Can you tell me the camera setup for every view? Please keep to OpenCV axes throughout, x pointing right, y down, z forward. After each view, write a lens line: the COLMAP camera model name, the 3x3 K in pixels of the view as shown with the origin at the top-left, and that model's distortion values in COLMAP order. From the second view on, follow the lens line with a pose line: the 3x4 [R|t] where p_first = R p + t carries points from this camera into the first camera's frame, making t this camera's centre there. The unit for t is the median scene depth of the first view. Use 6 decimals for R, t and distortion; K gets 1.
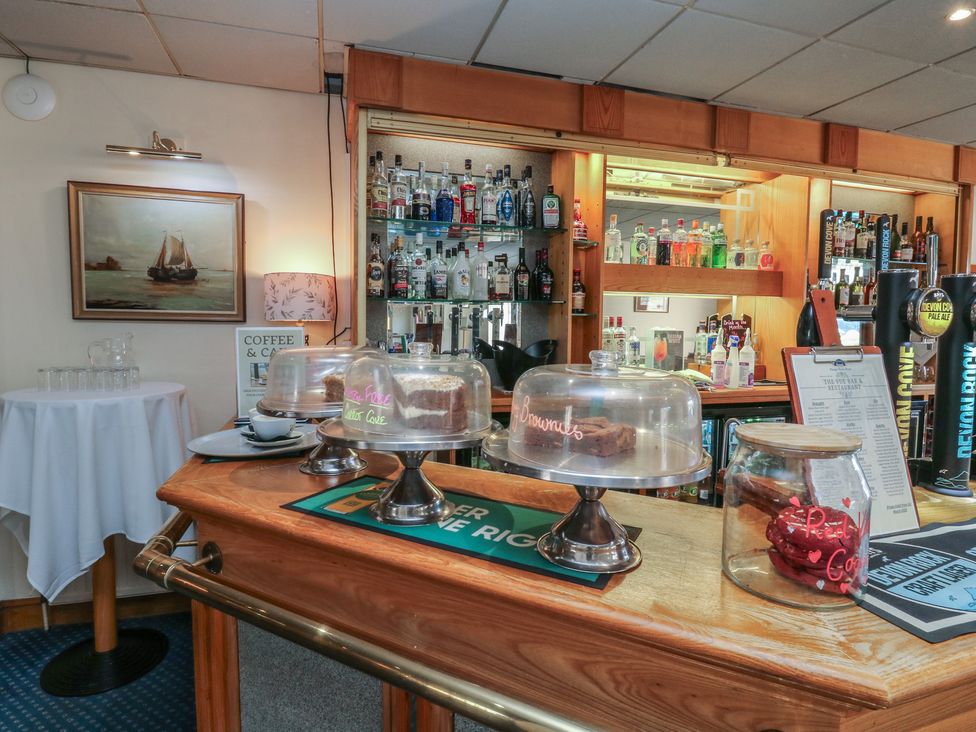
lens RADIAL K [[521.9, 0, 484.9], [0, 521.9, 352.1], [0, 0, 1]] dist [0.003286, -0.015845]
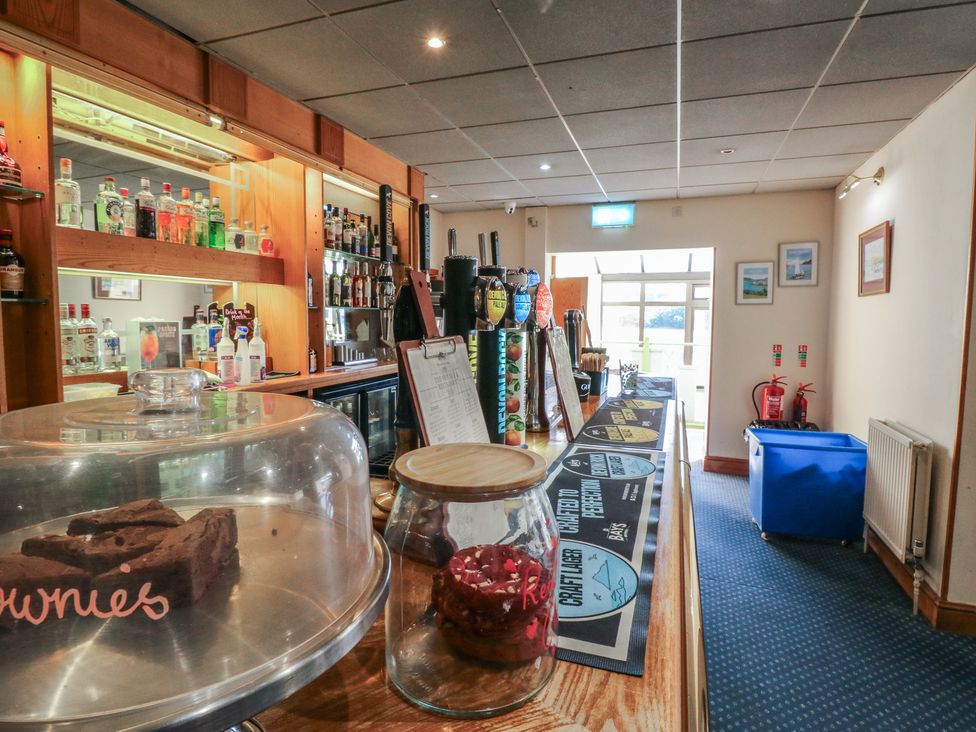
lens RADIAL K [[521.9, 0, 484.9], [0, 521.9, 352.1], [0, 0, 1]] dist [0.003286, -0.015845]
pose [[0.594643, -0.062951, 0.801521, 0.006675], [0.046943, 0.997948, 0.043551, -0.006740], [-0.802618, 0.011728, 0.596378, 0.128968]]
